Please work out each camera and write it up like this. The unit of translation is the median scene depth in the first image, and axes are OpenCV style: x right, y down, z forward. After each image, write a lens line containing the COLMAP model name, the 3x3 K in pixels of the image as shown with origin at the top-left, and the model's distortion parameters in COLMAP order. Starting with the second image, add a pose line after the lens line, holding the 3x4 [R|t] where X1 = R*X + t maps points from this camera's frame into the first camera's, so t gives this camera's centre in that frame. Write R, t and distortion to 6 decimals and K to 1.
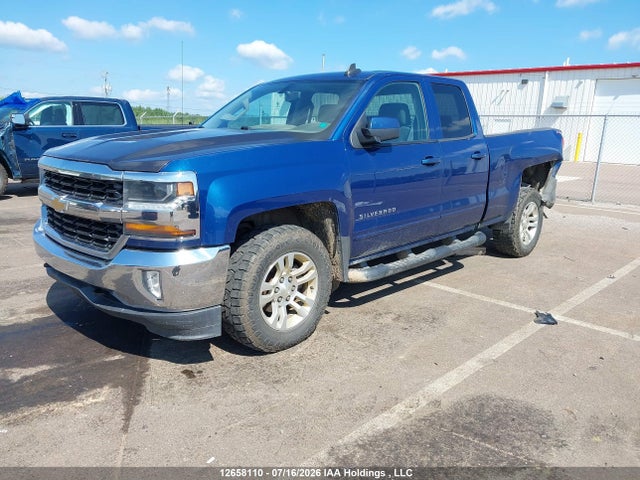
lens RADIAL K [[505.2, 0, 323.9], [0, 505.2, 232.5], [0, 0, 1]] dist [0.040786, -0.062662]
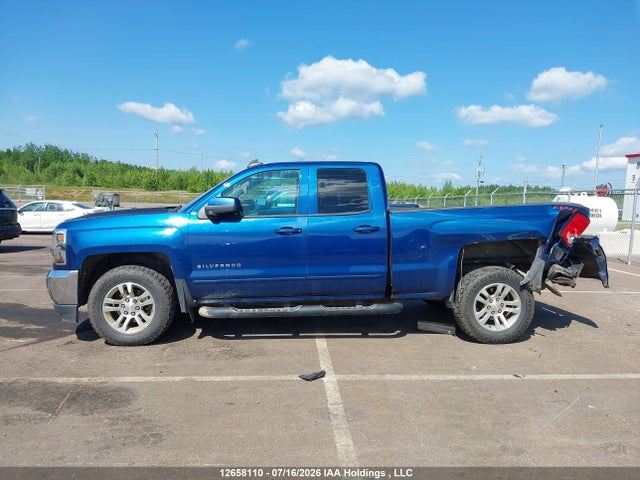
lens RADIAL K [[511.5, 0, 320.0], [0, 511.5, 240.0], [0, 0, 1]] dist [0.011815, -0.008565]
pose [[0.734699, 0.034315, -0.677525, 1.186850], [-0.128559, 0.987665, -0.089385, -0.020659], [0.666100, 0.152773, 0.730048, 0.177745]]
